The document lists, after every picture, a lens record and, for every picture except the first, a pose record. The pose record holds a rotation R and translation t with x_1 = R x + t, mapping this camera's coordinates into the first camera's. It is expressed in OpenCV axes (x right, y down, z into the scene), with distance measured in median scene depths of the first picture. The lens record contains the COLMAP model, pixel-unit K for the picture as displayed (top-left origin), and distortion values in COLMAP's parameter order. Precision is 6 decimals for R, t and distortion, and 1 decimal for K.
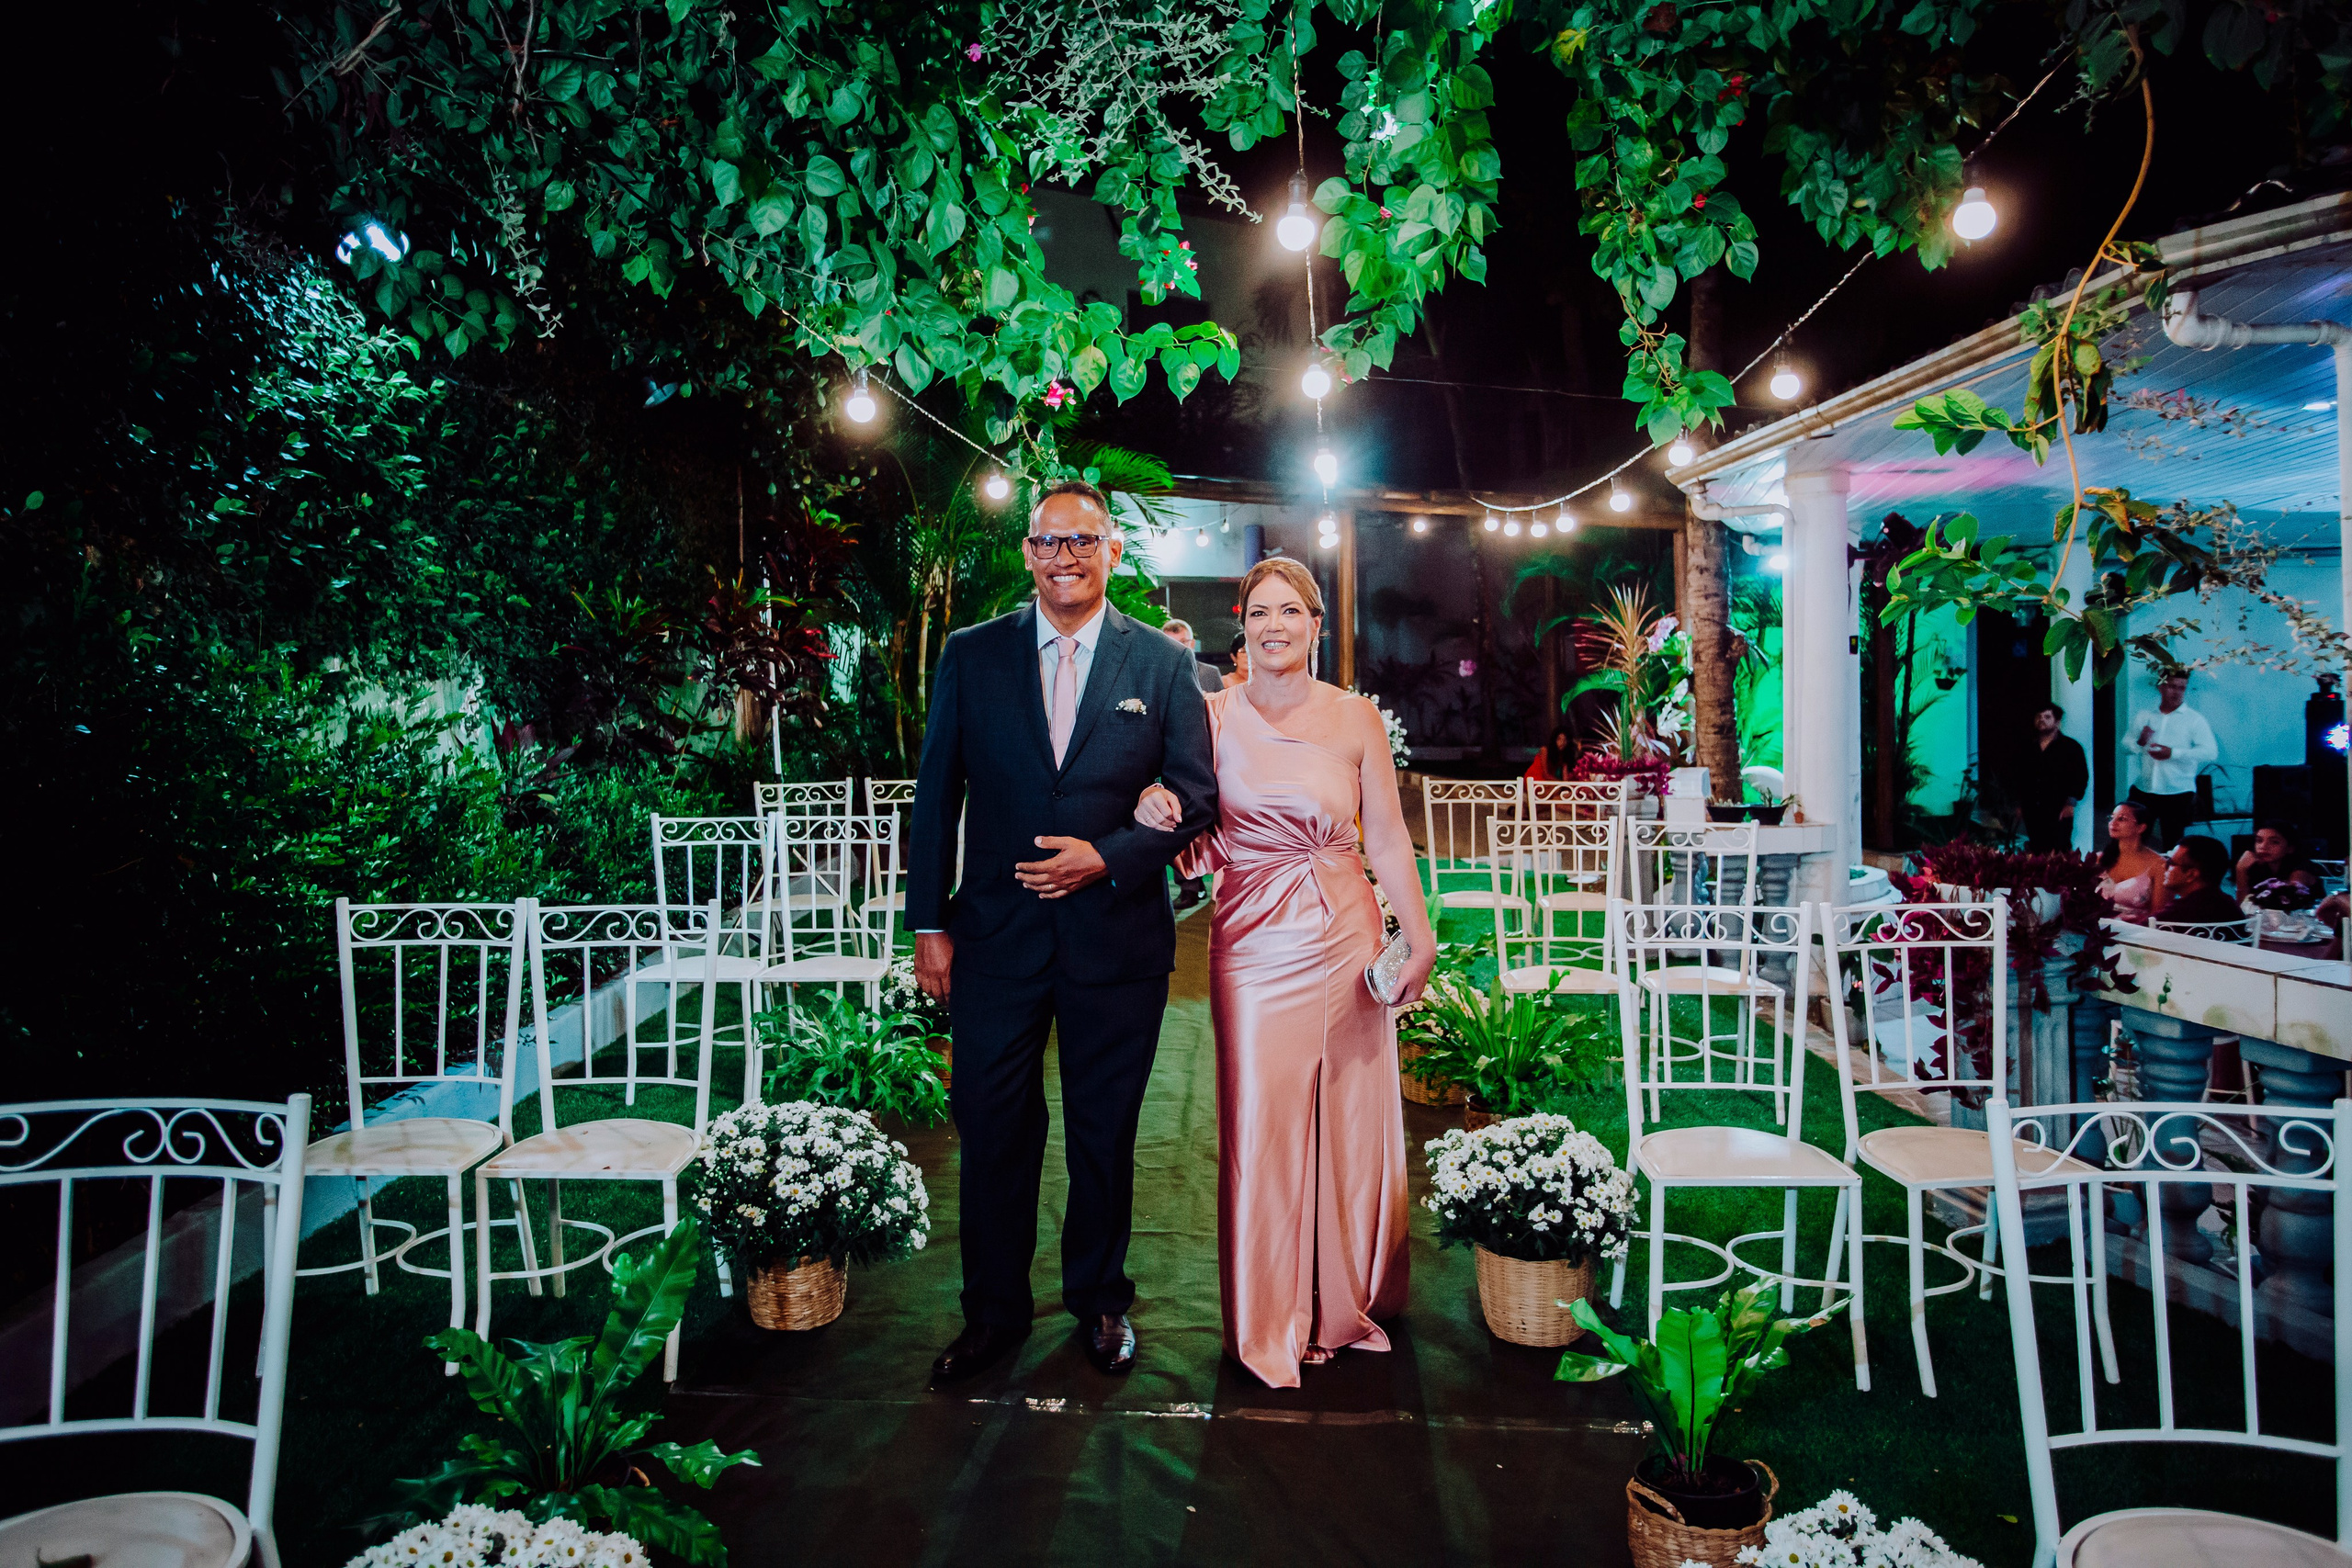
lens RADIAL K [[1591.5, 0, 1187.5], [0, 1591.5, 765.5], [0, 0, 1]] dist [-0.063582, 0.083357]
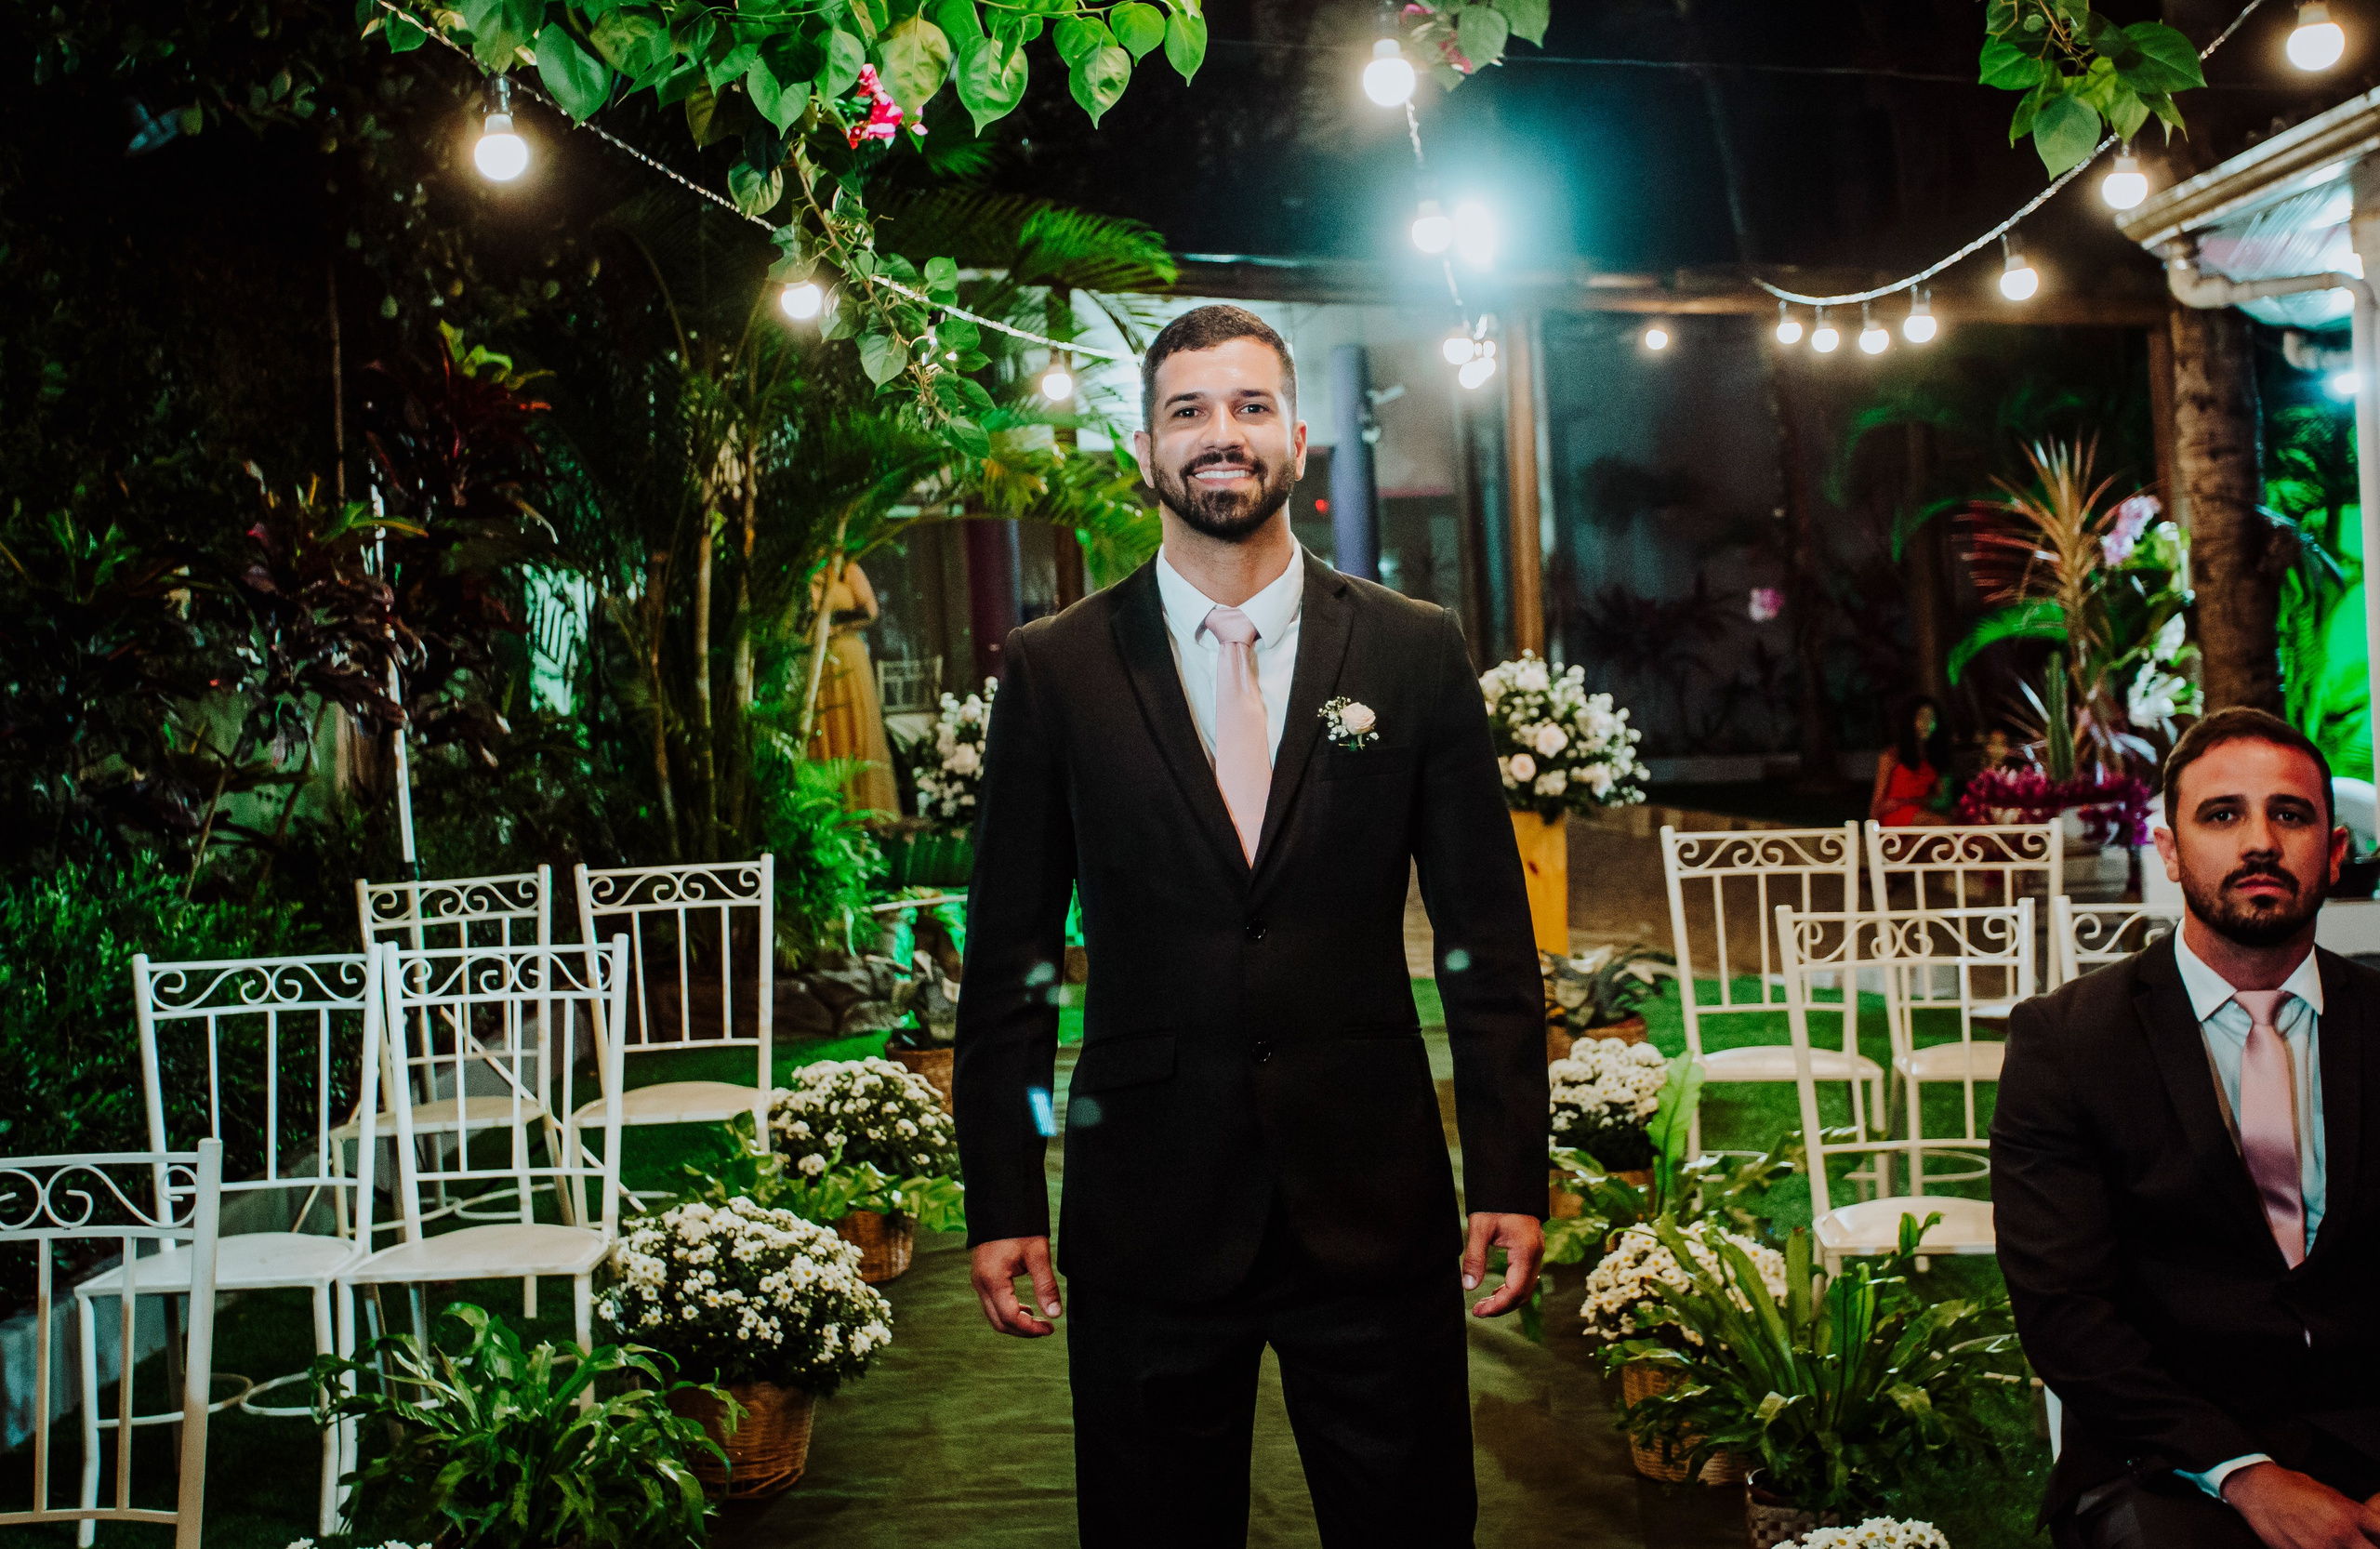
lens RADIAL K [[3027.0, 0, 1260.2], [0, 3027.0, 681.2], [0, 0, 1]] dist [0.026907, 0.047133]
pose [[0.999451, -0.033003, 0.002780, 0.021603], [0.033088, 0.998660, -0.039801, -0.006559], [-0.001463, 0.039871, 0.999204, 0.023279]]
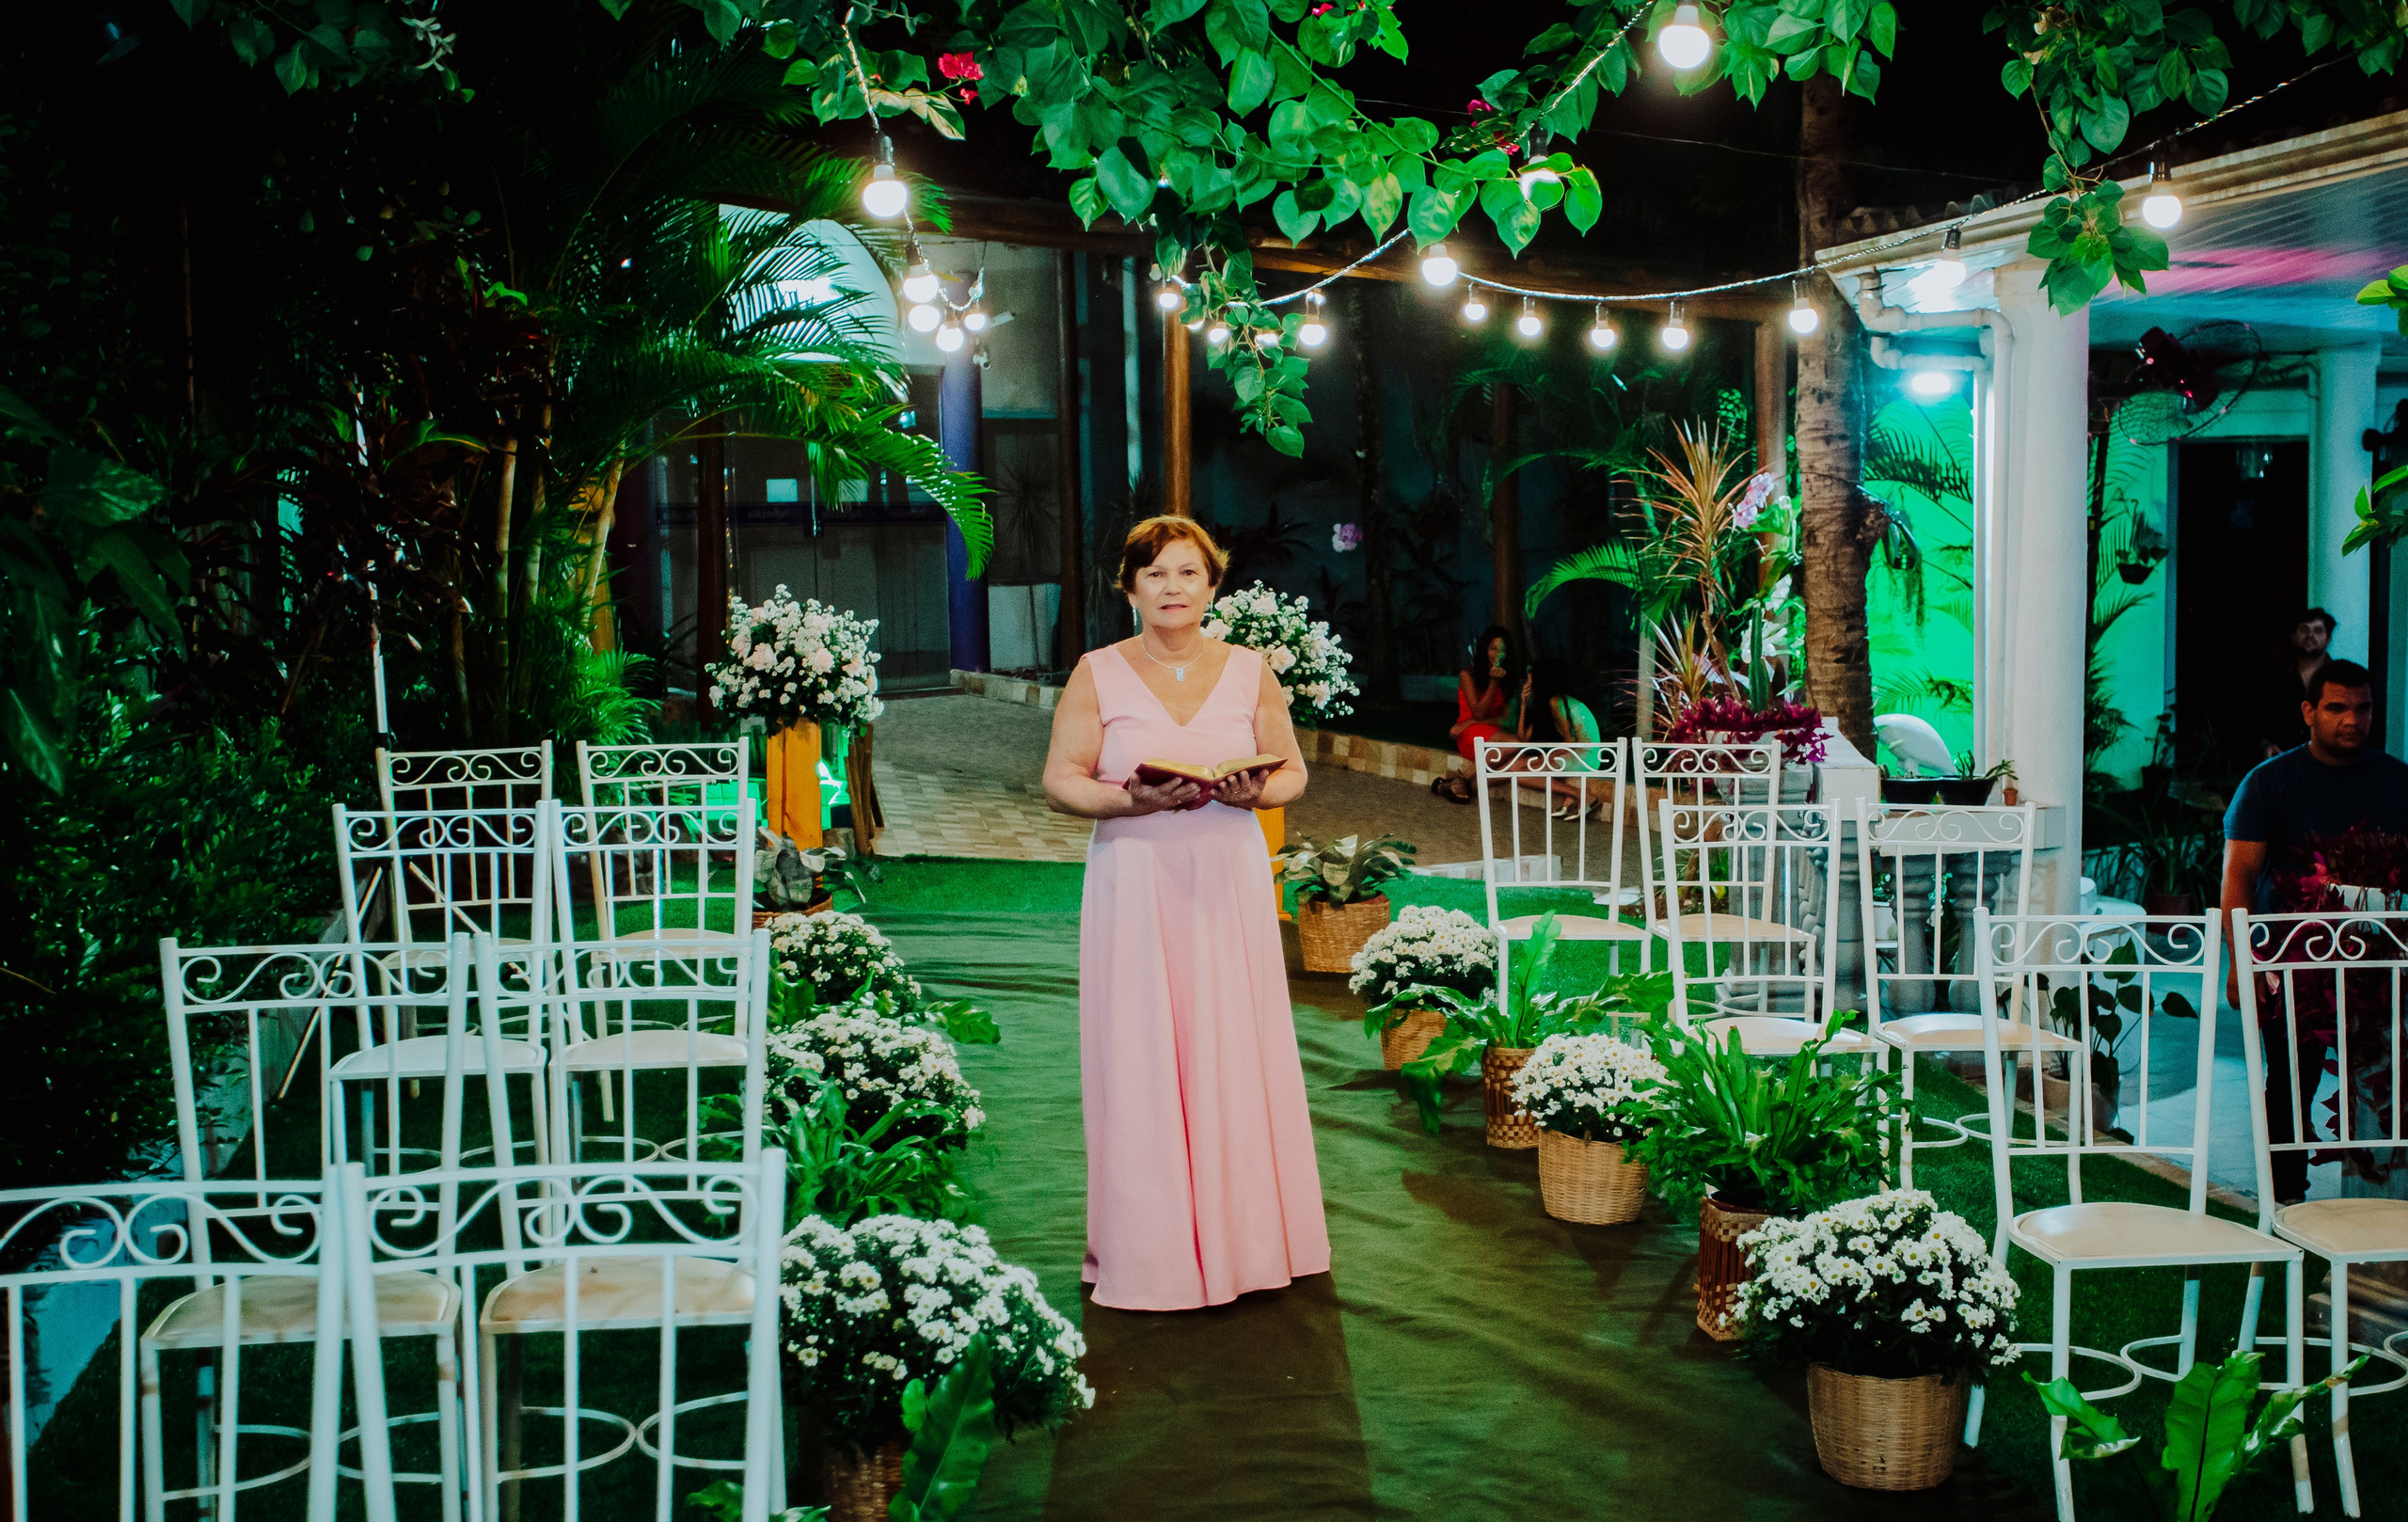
lens RADIAL K [[3029.9, 0, 1356.7], [0, 3029.9, 858.6], [0, 0, 1]] dist [0.045856, 0.036104]
pose [[0.973845, -0.011784, 0.226906, -0.221310], [-0.000118, 0.998628, 0.052366, -0.009711], [-0.227212, -0.051023, 0.972508, -0.218770]]
